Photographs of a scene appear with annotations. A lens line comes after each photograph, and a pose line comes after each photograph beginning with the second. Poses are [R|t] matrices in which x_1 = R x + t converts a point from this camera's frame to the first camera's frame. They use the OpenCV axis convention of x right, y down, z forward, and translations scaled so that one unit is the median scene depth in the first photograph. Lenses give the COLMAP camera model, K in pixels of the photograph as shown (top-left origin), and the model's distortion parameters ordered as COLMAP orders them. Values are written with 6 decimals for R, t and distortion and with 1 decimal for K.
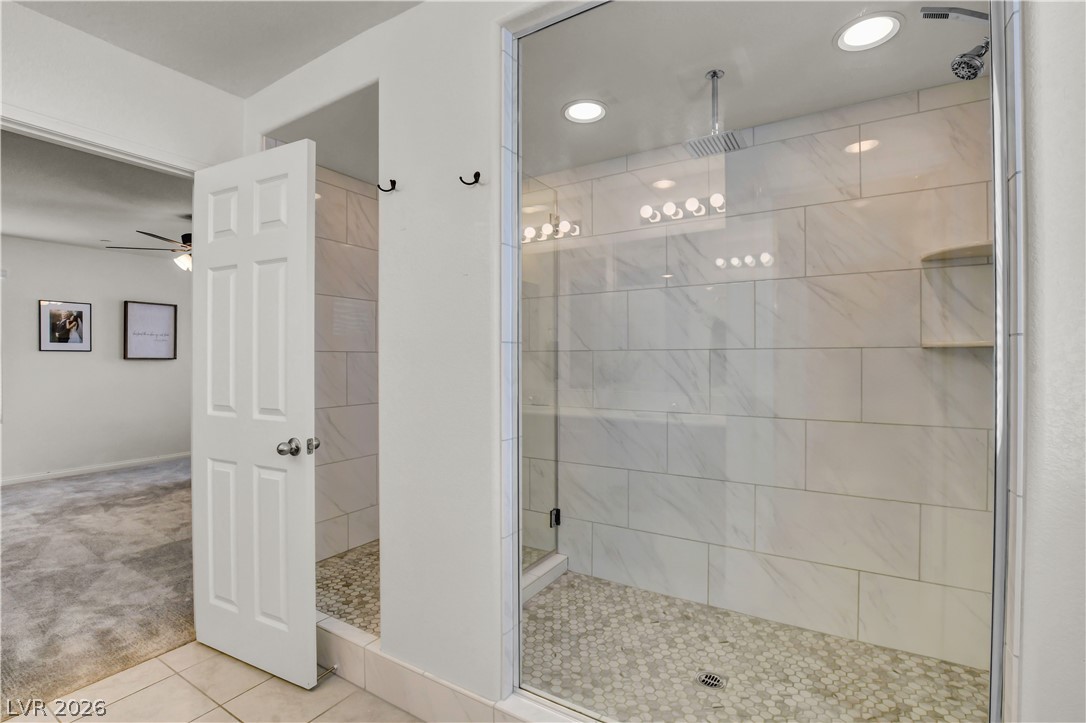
lens RADIAL K [[496.0, 0, 541.9], [0, 496.0, 363.9], [0, 0, 1]] dist [-0.016278, 0.000498]
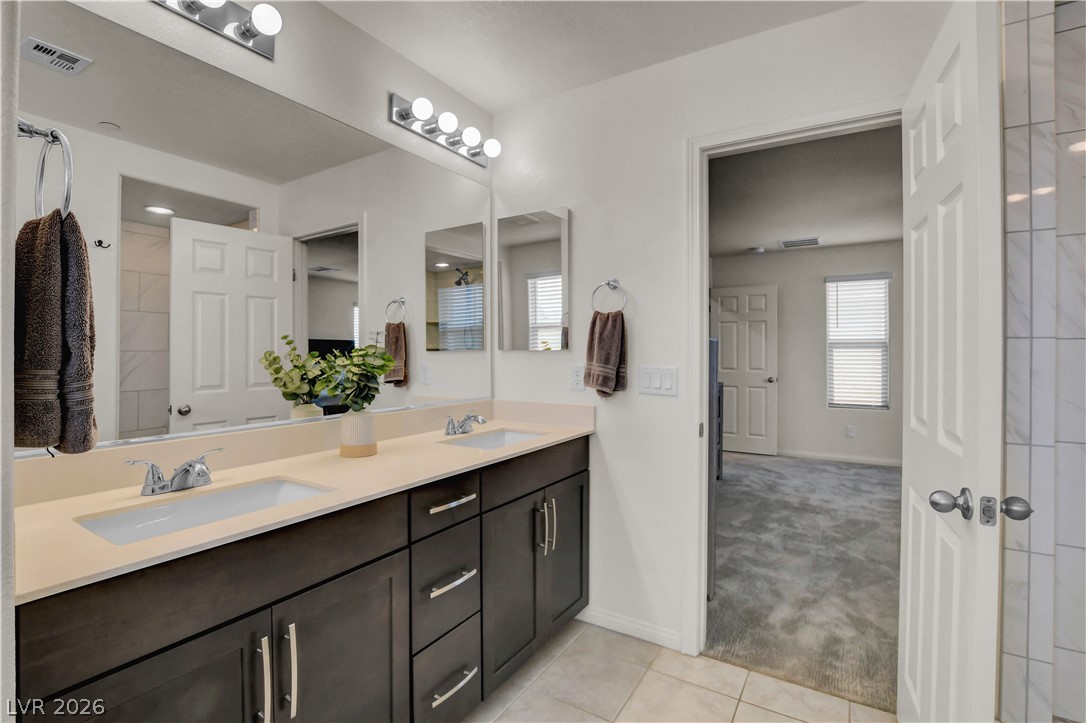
lens RADIAL K [[506.2, 0, 562.3], [0, 506.2, 356.1], [0, 0, 1]] dist [-0.016395, -0.000087]
pose [[0.004253, 0.007373, -0.999964, 0.075621], [-0.010477, 0.999918, 0.007328, -0.004070], [0.999936, 0.010445, 0.004330, 0.475881]]
